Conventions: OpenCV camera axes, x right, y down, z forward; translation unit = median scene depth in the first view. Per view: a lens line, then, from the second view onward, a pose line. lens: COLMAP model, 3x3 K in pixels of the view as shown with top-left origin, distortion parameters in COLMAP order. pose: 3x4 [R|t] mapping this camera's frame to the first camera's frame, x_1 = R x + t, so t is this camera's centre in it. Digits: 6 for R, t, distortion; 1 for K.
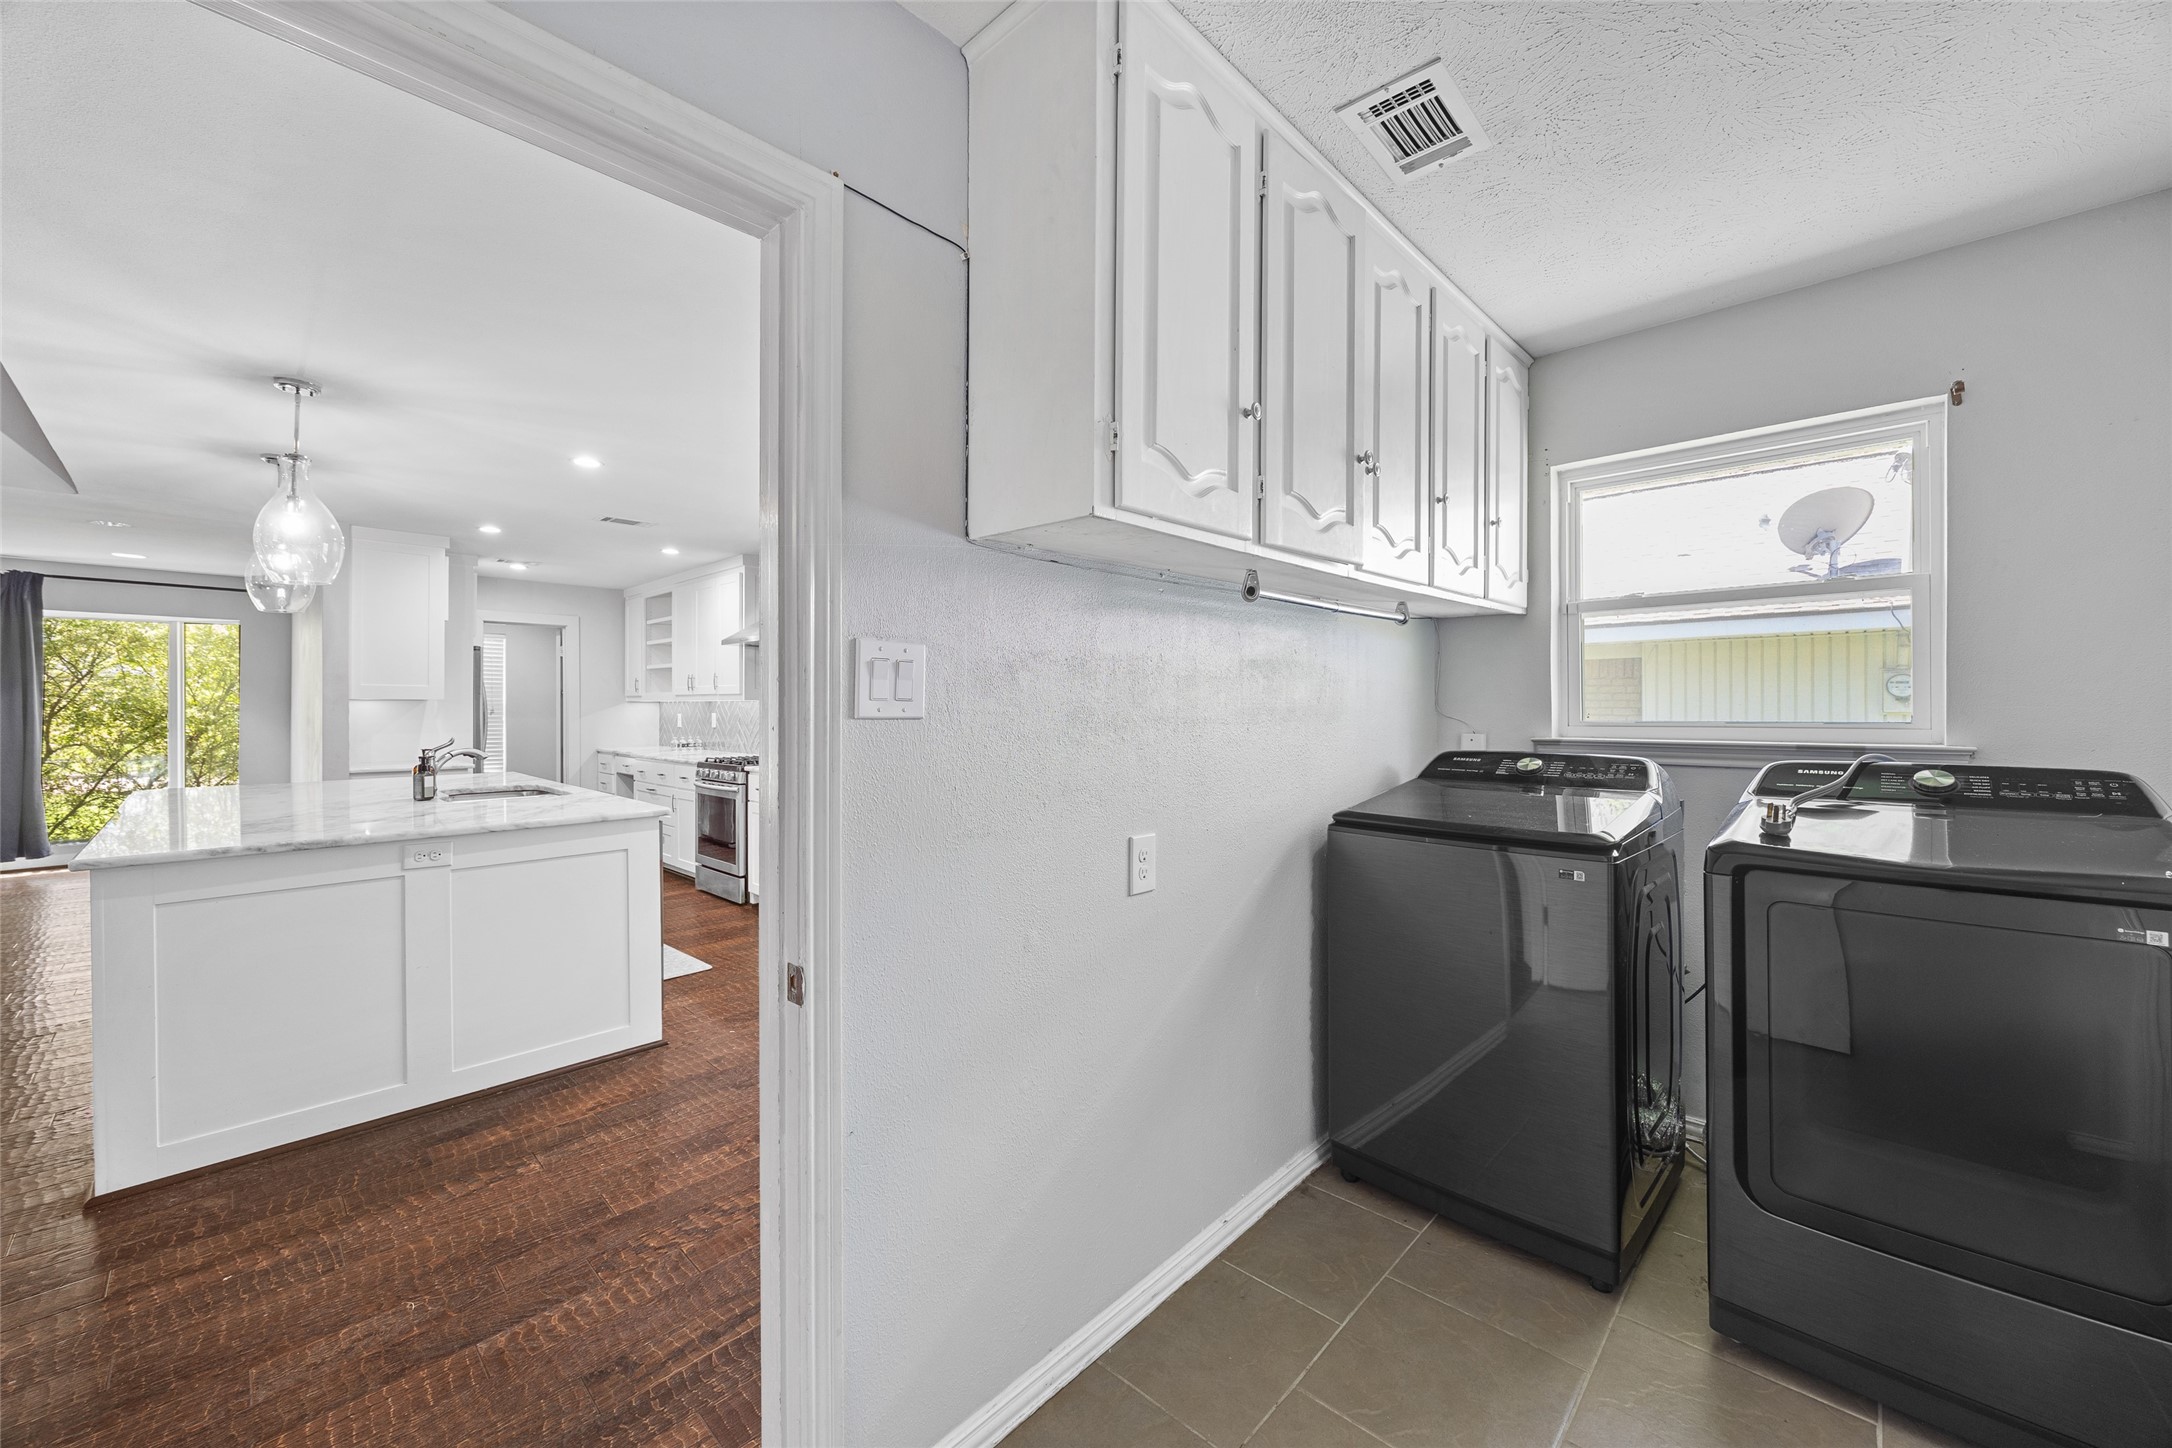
lens RADIAL K [[835.0, 0, 1062.6], [0, 835.0, 714.5], [0, 0, 1]] dist [-0.000139, -0.000210]
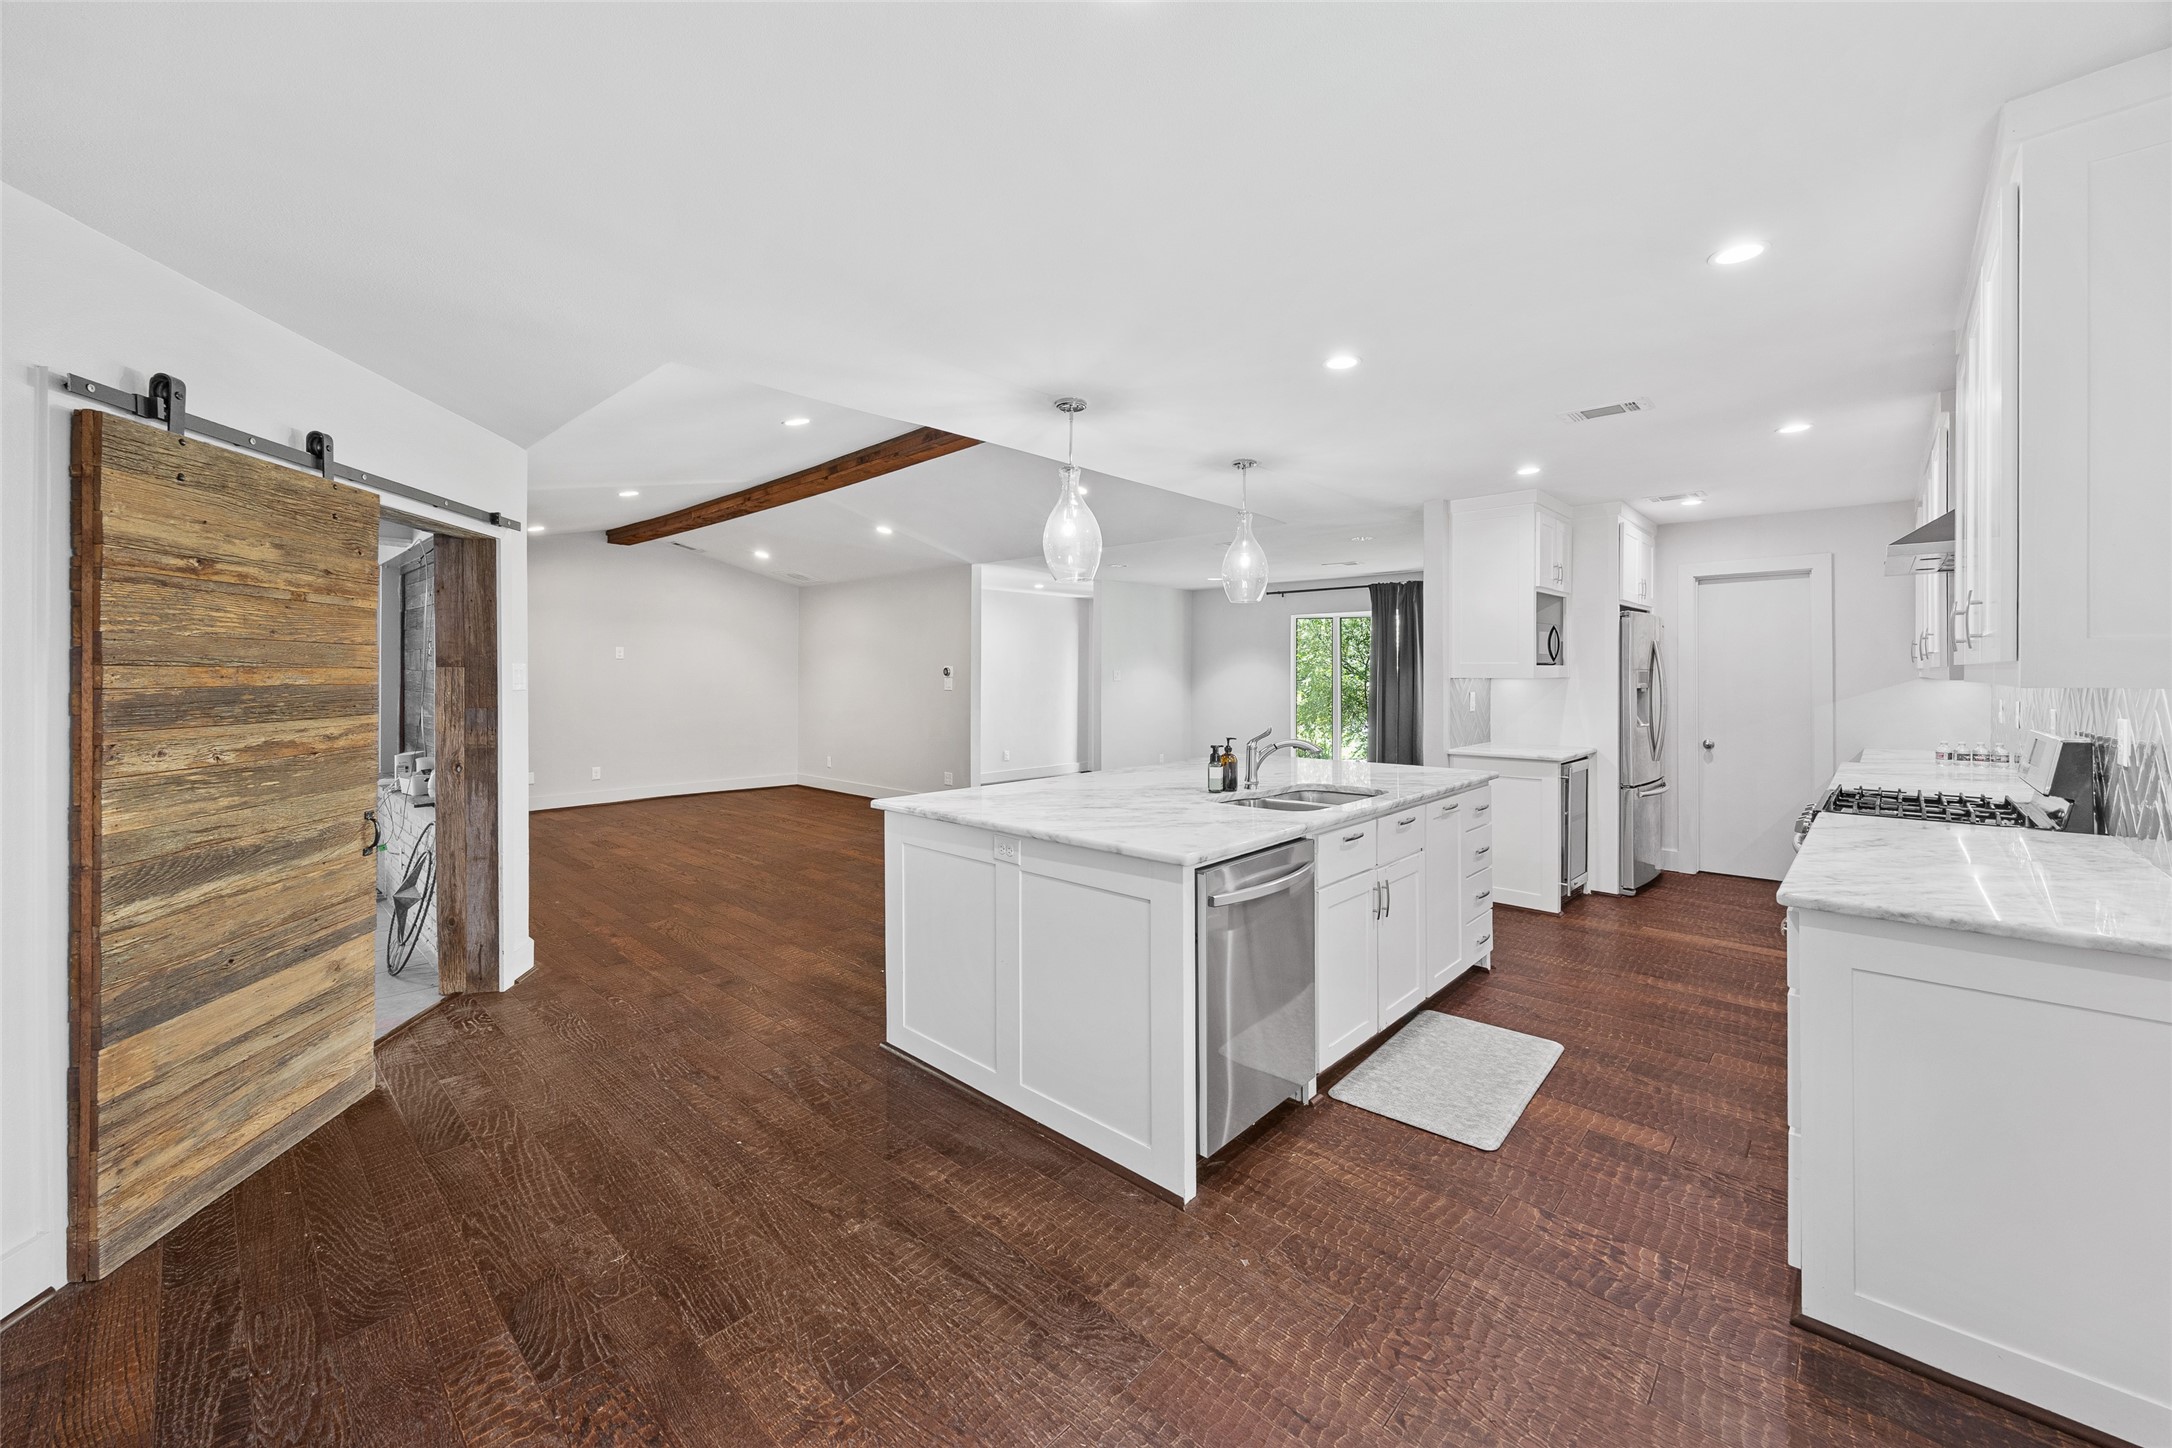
lens RADIAL K [[835.0, 0, 1114.6], [0, 835.0, 675.3], [0, 0, 1]] dist [-0.000139, -0.000210]
pose [[0.033431, -0.006172, -0.999422, 0.241597], [-0.002318, 0.999978, -0.006253, -0.032967], [0.999438, 0.002526, 0.033416, 1.168488]]
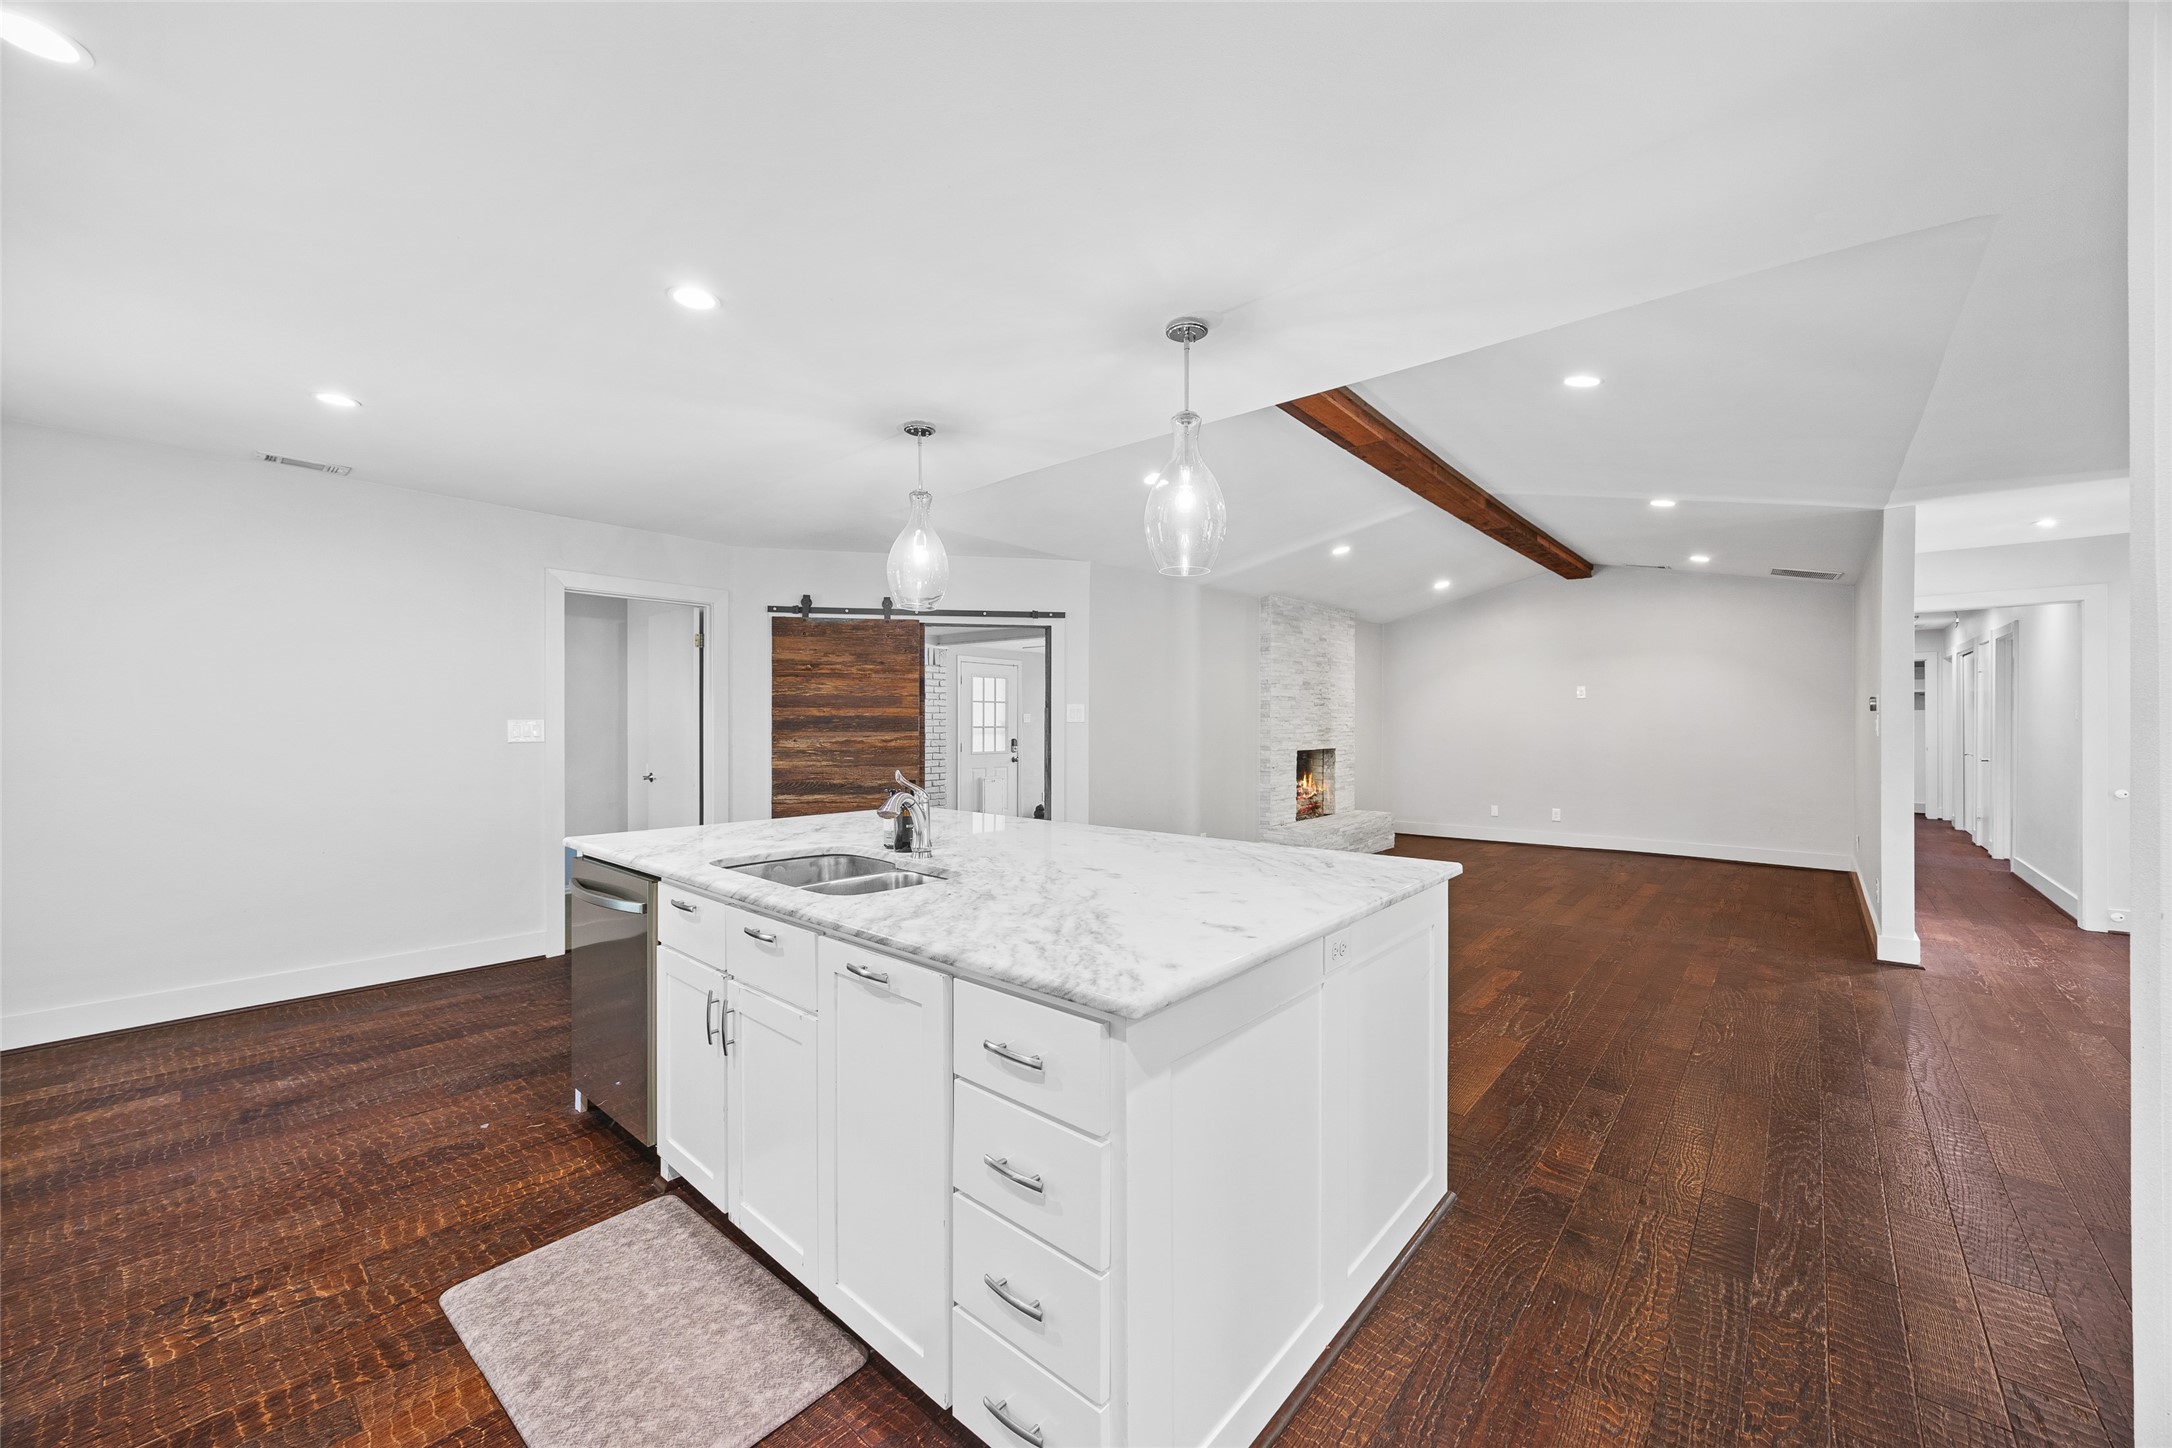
lens RADIAL K [[835.0, 0, 1102.3], [0, 835.0, 723.2], [0, 0, 1]] dist [-0.000139, -0.000210]
pose [[-0.998935, -0.005469, -0.045814, -1.275229], [-0.005622, 0.999979, 0.003218, -0.016709], [0.045795, 0.003472, -0.998945, 2.422752]]
